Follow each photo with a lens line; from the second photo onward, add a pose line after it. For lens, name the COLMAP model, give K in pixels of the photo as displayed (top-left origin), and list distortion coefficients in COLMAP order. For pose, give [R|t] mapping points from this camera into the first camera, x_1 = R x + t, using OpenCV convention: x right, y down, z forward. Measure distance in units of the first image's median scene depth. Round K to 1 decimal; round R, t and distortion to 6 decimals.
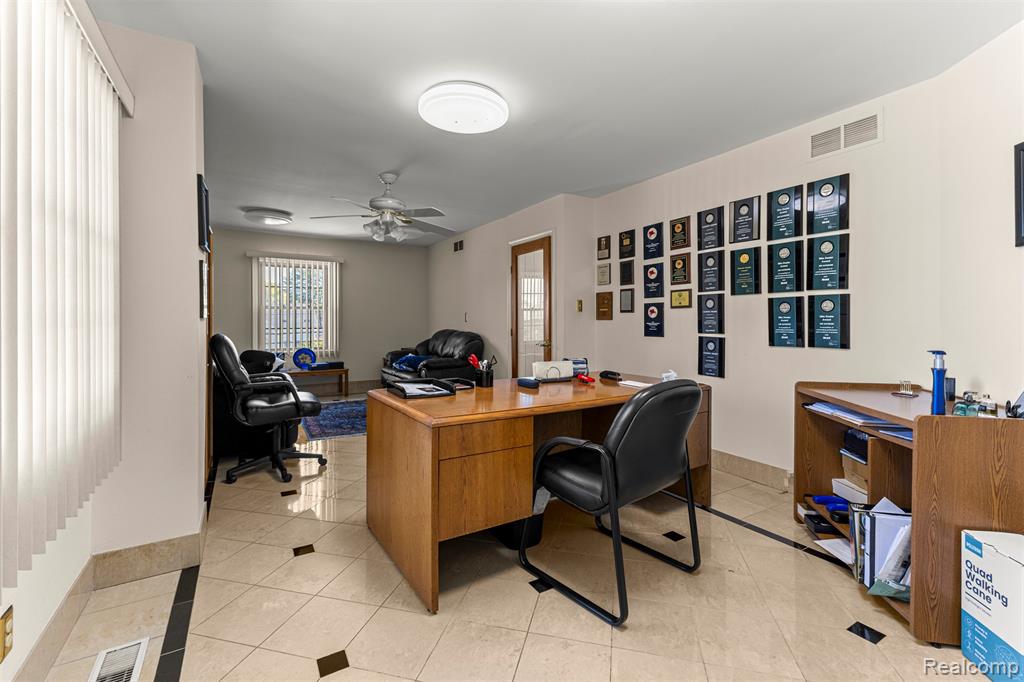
lens RADIAL K [[441.5, 0, 510.6], [0, 441.5, 329.9], [0, 0, 1]] dist [0.001869, 0.000136]
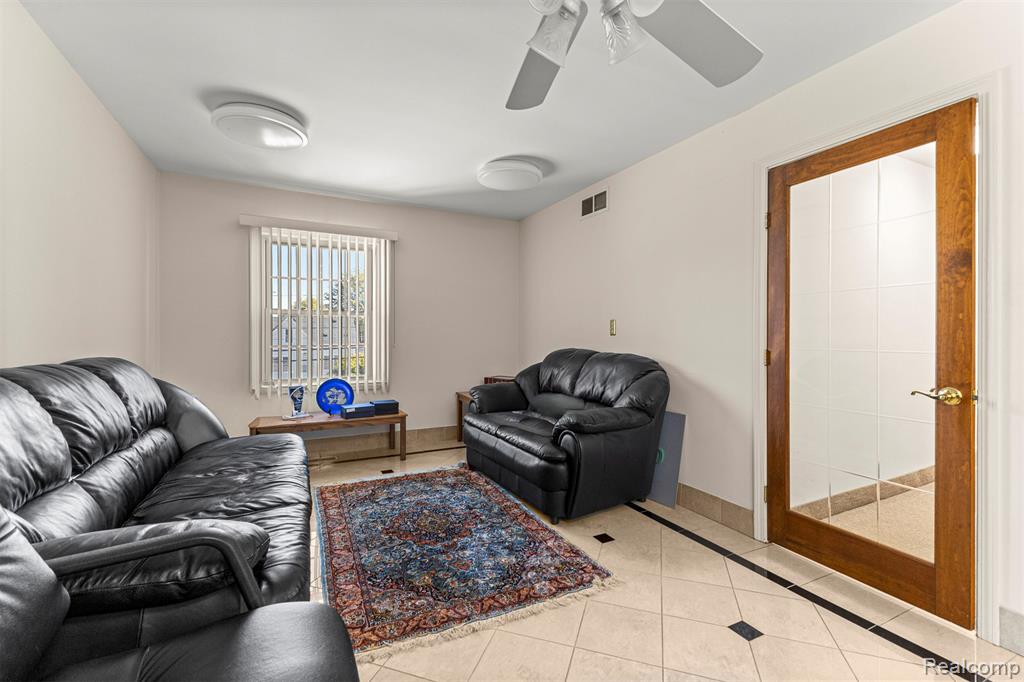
lens RADIAL K [[441.5, 0, 513.4], [0, 441.5, 343.1], [0, 0, 1]] dist [0.001869, 0.000136]
pose [[0.997398, 0.000703, -0.072085, -0.179333], [-0.000895, 0.999996, -0.002630, -0.006508], [0.072082, 0.002688, 0.997395, 0.413034]]
